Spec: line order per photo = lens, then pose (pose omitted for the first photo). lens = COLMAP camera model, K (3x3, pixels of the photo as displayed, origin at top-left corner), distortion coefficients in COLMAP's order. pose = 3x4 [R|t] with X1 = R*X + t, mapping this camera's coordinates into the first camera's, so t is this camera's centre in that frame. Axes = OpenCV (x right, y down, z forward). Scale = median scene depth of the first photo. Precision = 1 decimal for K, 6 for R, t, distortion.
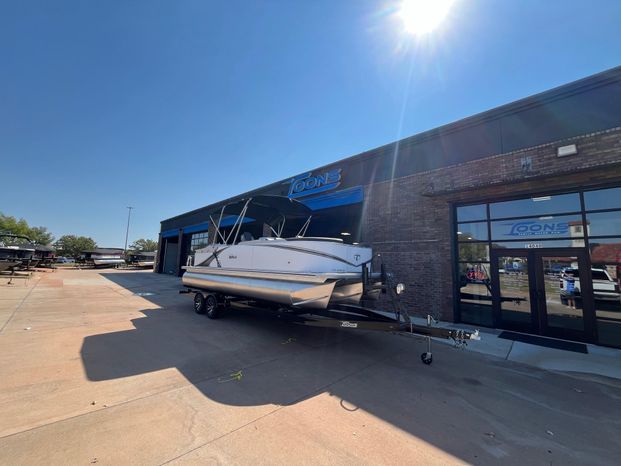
lens RADIAL K [[252.8, 0, 309.8], [0, 252.8, 233.9], [0, 0, 1]] dist [-0.001126, -0.000561]
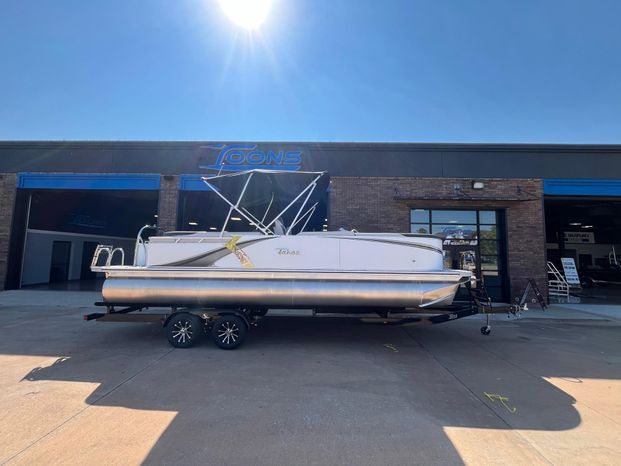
lens RADIAL K [[252.8, 0, 311.3], [0, 252.8, 230.9], [0, 0, 1]] dist [-0.001126, -0.000561]
pose [[0.725290, 0.046332, 0.686882, -0.662873], [-0.078911, 0.996752, 0.016090, 0.014563], [-0.683906, -0.065872, 0.726590, 0.412083]]
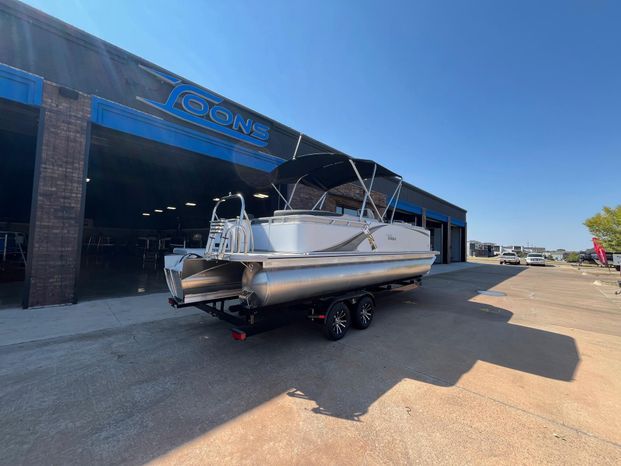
lens RADIAL K [[252.8, 0, 307.0], [0, 252.8, 231.4], [0, 0, 1]] dist [-0.001126, -0.000561]
pose [[-0.018463, 0.018896, 0.999651, -1.018248], [-0.153184, 0.987964, -0.021504, 0.115004], [-0.988025, -0.153527, -0.015347, 1.155834]]
